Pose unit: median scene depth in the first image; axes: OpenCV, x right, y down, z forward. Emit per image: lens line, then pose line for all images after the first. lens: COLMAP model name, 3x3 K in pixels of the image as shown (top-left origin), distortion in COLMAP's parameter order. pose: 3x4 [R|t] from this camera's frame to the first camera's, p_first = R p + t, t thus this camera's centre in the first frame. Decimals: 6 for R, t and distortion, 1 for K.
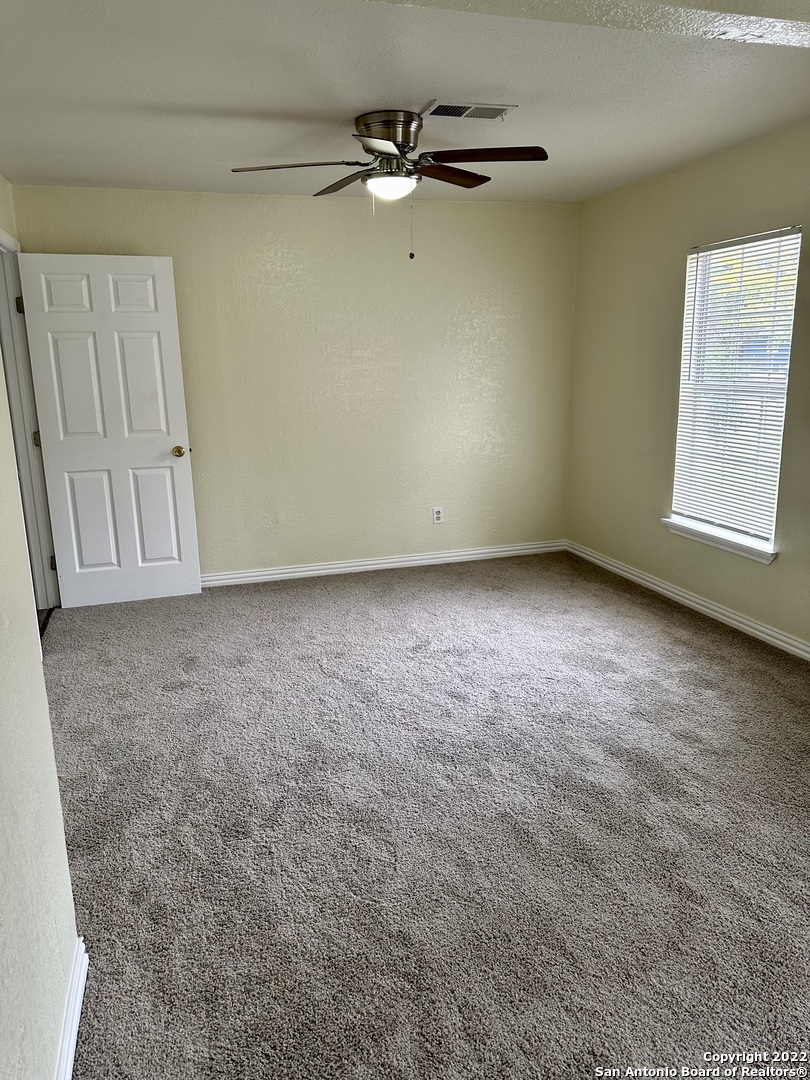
lens RADIAL K [[756.7, 0, 401.1], [0, 756.7, 541.1], [0, 0, 1]] dist [0.185013, -0.367844]
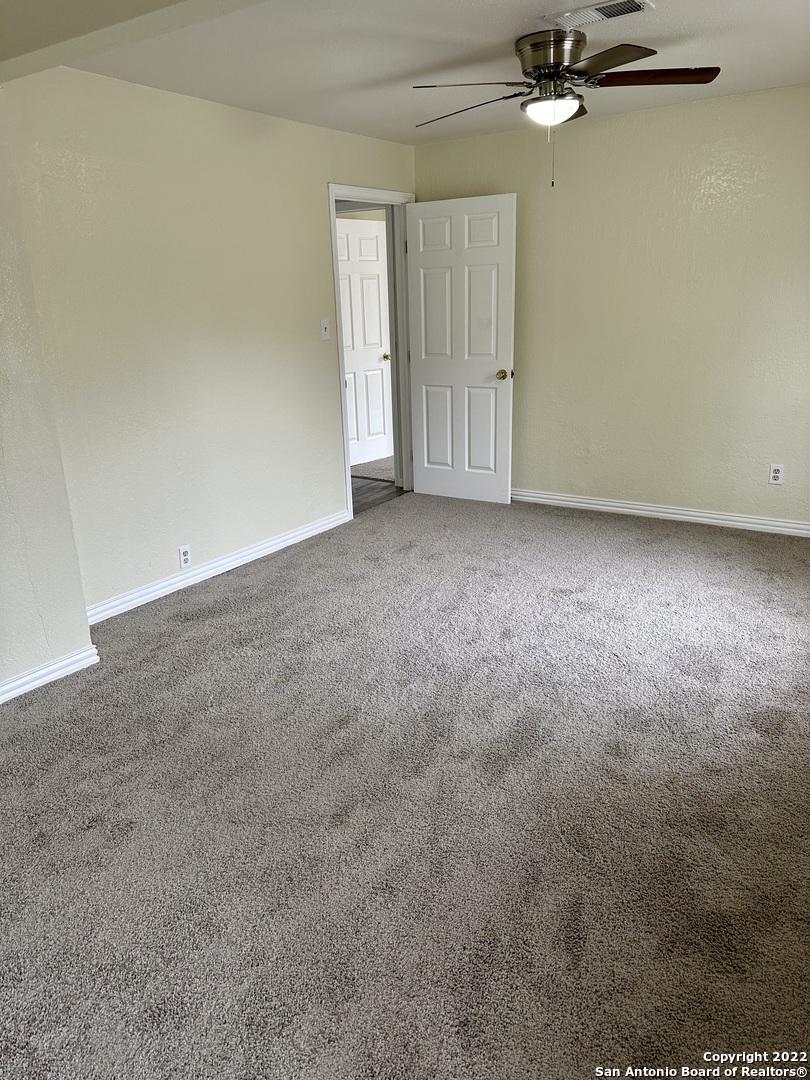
lens RADIAL K [[756.7, 0, 401.1], [0, 756.7, 541.1], [0, 0, 1]] dist [0.185013, -0.367844]
pose [[0.628321, 0.238029, -0.740645, 0.542461], [-0.163086, 0.971189, 0.173768, -0.054090], [0.760668, 0.011607, 0.649037, 0.177006]]
